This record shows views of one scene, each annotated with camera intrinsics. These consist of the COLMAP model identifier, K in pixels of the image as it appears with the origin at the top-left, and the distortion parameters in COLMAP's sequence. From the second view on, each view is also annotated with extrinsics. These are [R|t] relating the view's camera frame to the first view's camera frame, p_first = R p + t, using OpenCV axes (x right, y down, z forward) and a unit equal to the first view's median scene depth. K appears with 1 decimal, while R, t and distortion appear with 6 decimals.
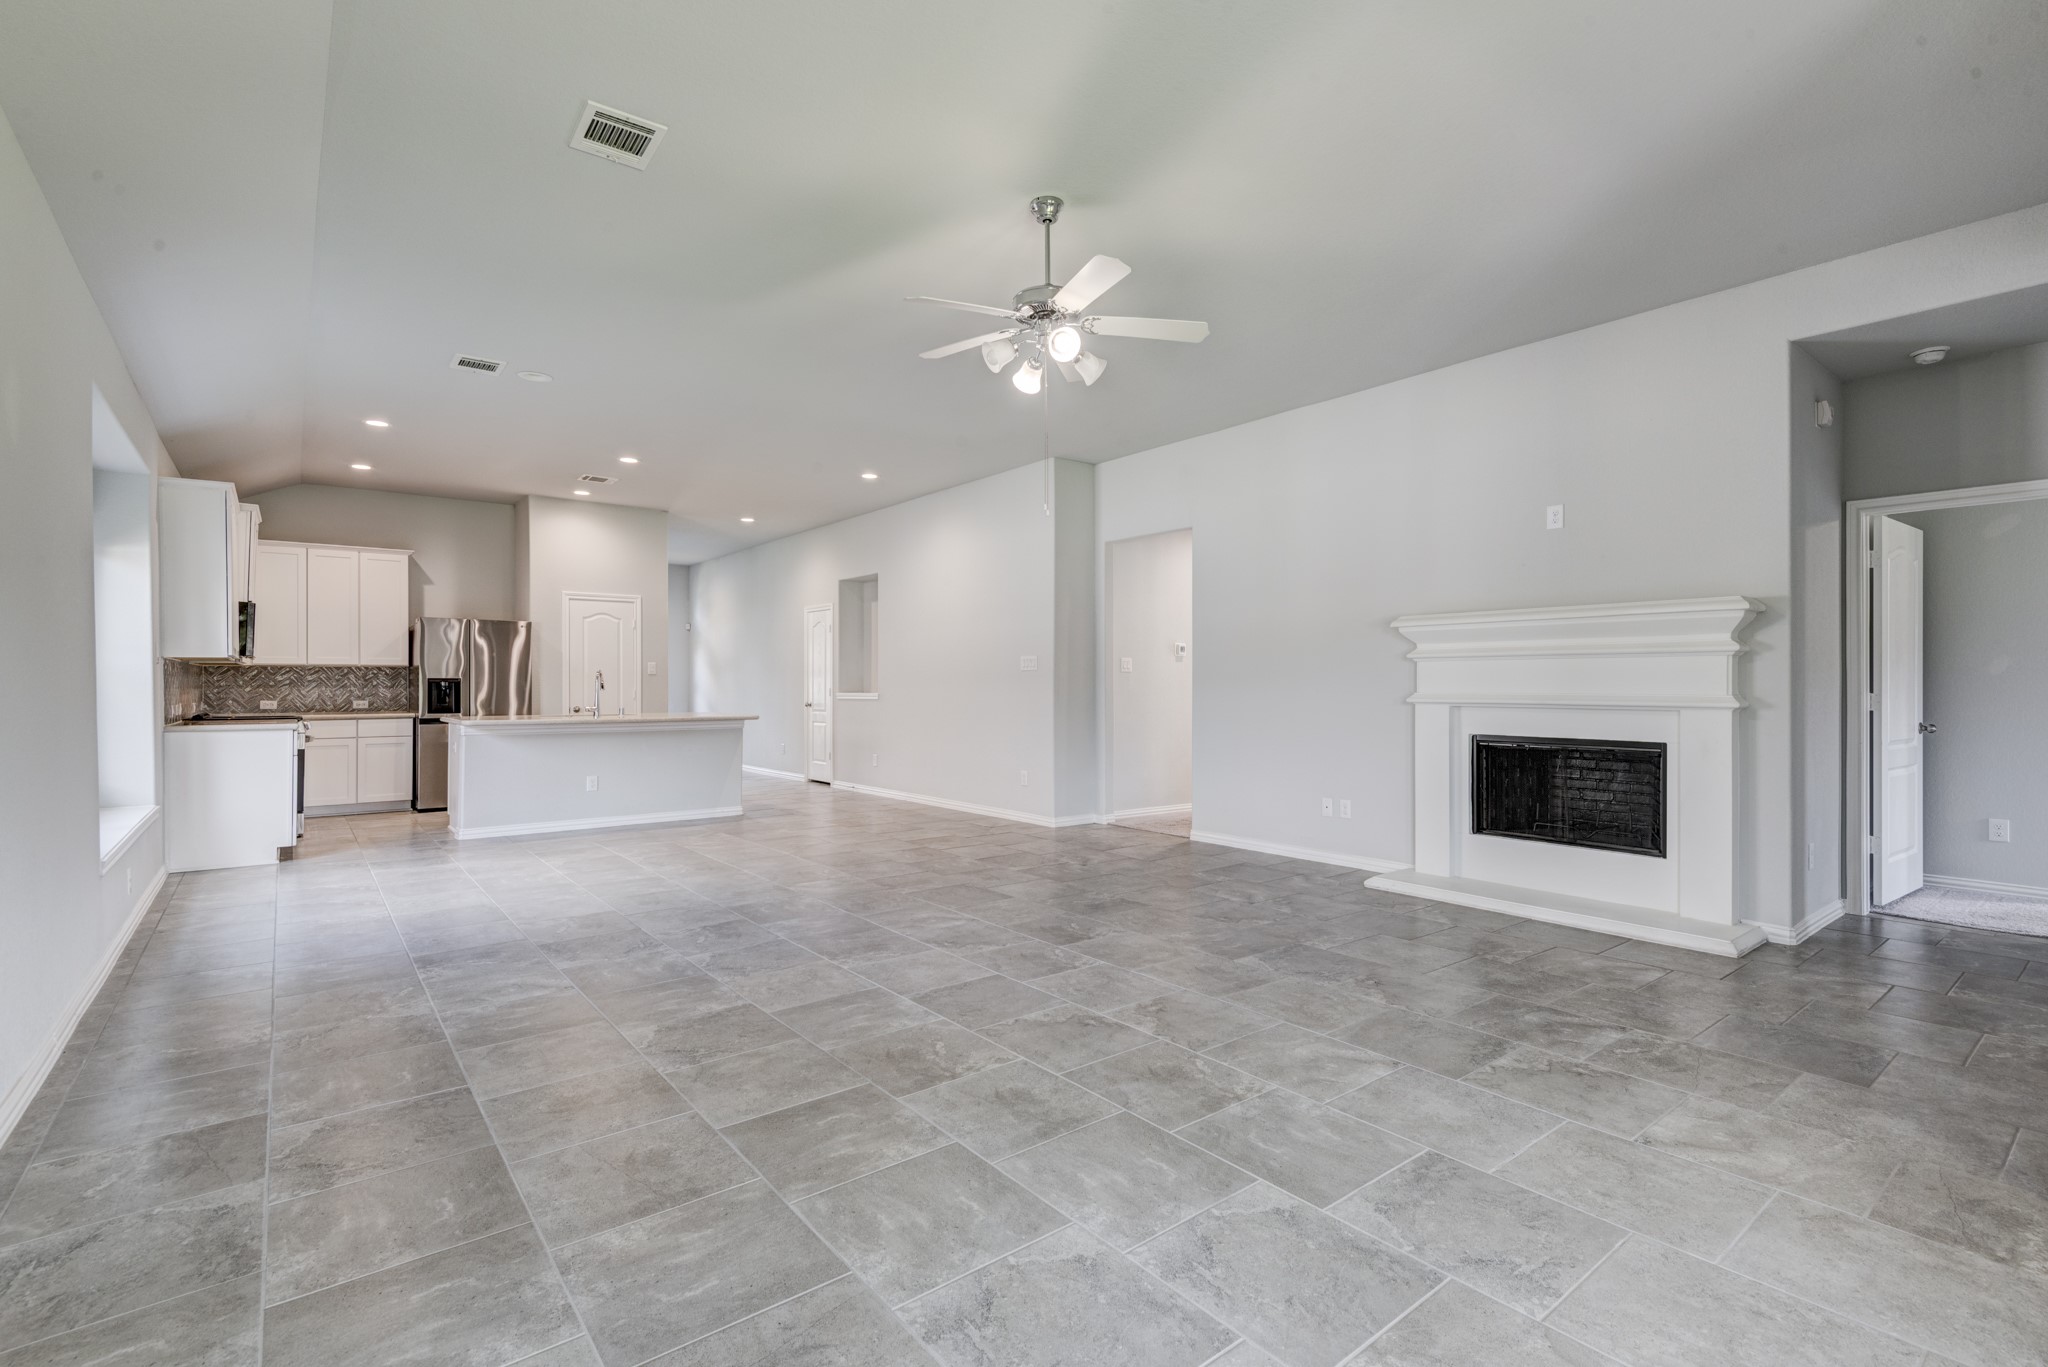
lens RADIAL K [[945.1, 0, 1039.1], [0, 945.1, 684.8], [0, 0, 1]] dist [0.033456, -0.018532]
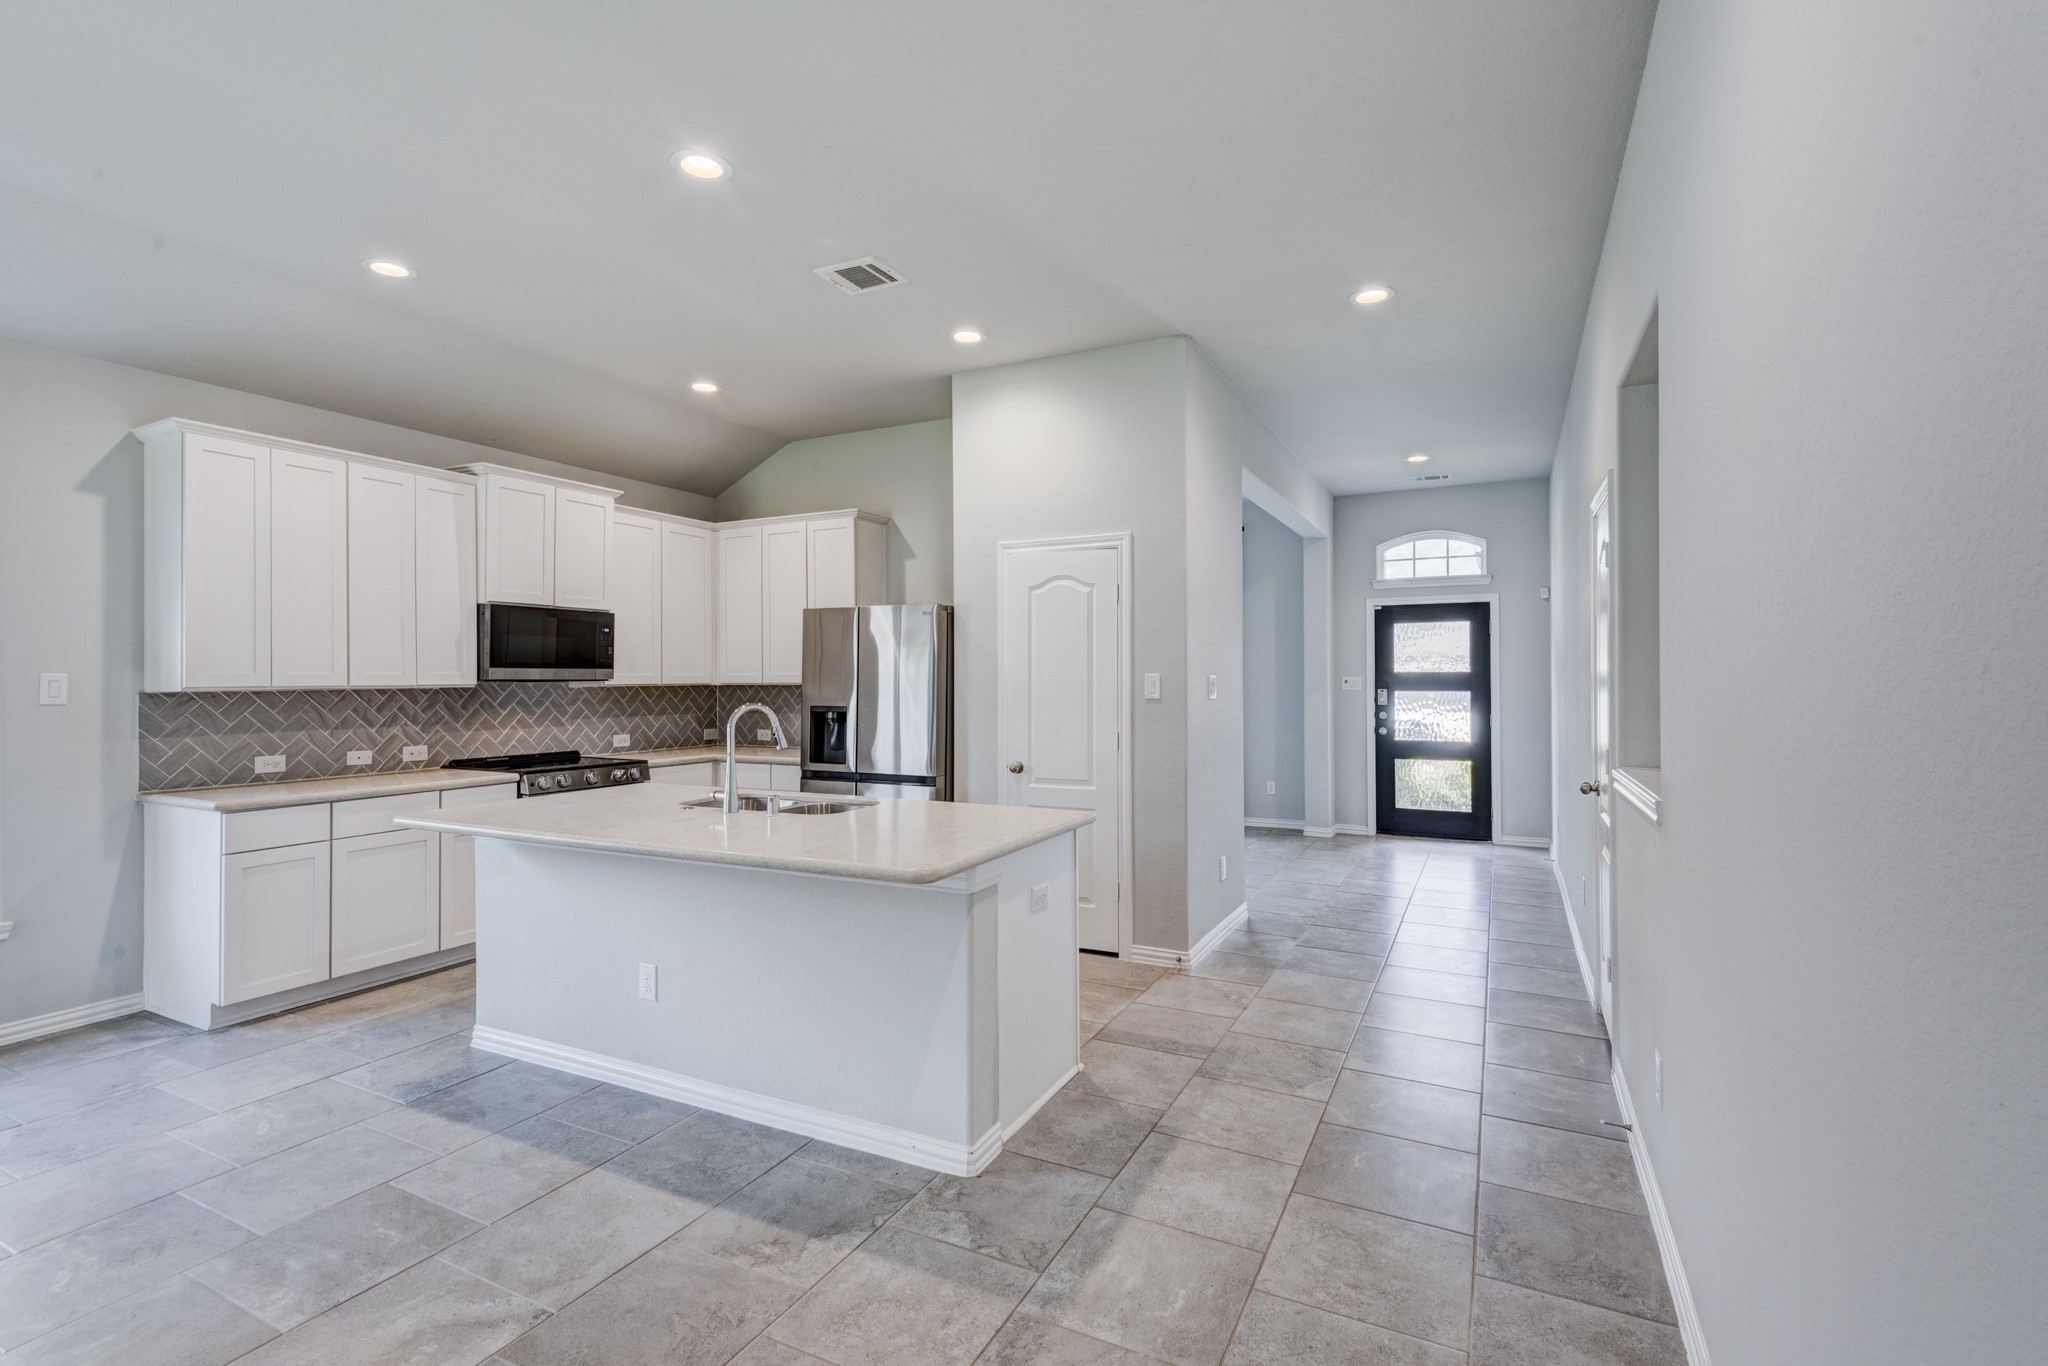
lens RADIAL K [[936.0, 0, 1029.1], [0, 936.0, 678.1], [0, 0, 1]] dist [0.037326, -0.023635]
pose [[0.420692, 0.000441, -0.907203, -0.037060], [0.002368, 0.999996, 0.001584, -0.041876], [0.907200, -0.002815, 0.420690, 1.416249]]
